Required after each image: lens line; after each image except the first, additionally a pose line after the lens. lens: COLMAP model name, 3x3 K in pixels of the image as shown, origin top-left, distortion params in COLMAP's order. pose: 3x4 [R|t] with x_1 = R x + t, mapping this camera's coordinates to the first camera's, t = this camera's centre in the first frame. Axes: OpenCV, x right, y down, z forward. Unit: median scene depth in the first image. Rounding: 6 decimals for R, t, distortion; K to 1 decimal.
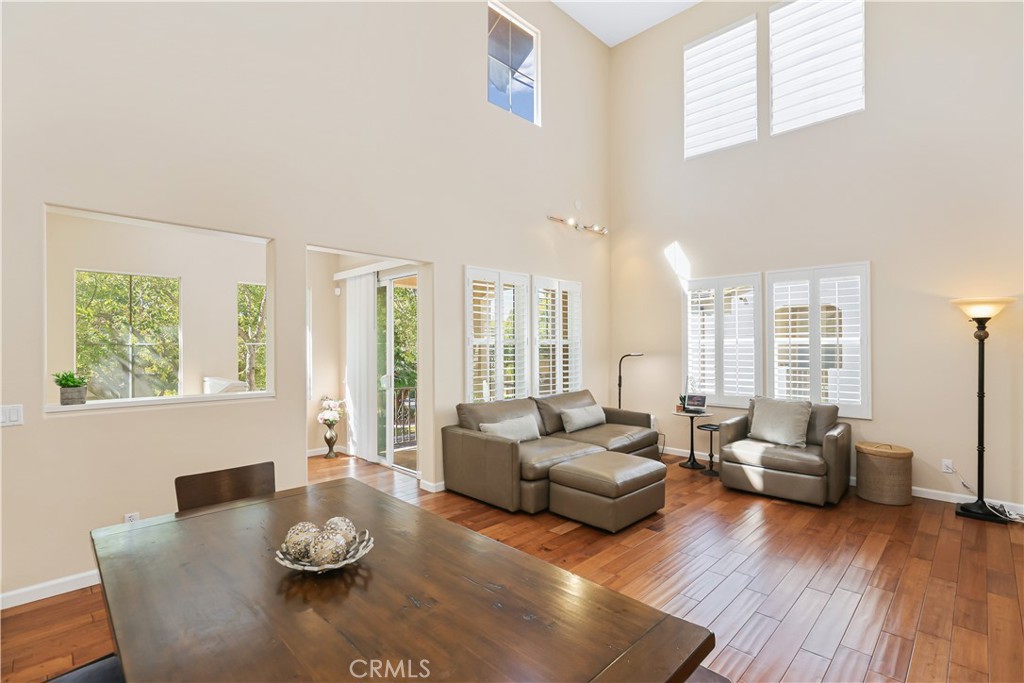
lens RADIAL K [[459.6, 0, 512.0], [0, 459.6, 341.5], [0, 0, 1]] dist [-0.001253, -0.000245]
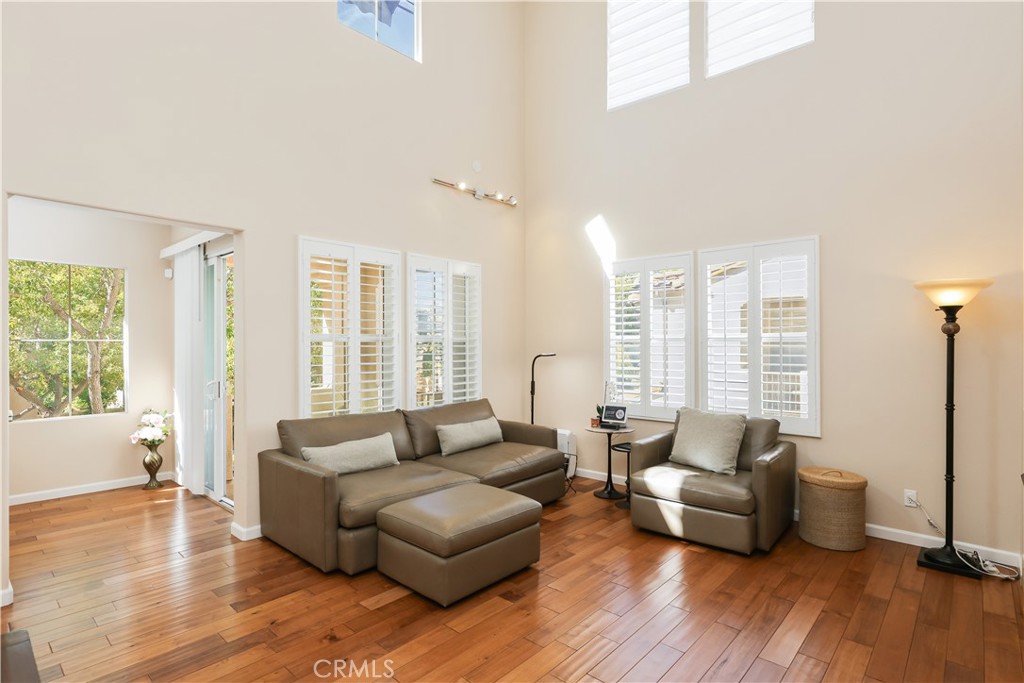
lens RADIAL K [[499.3, 0, 512.0], [0, 499.3, 341.5], [0, 0, 1]] dist [-0.001910, 0.000653]
pose [[0.999020, 0.000995, 0.044247, 0.222711], [-0.001074, 0.999998, 0.001768, 0.005580], [-0.044245, -0.001813, 0.999019, 0.176476]]
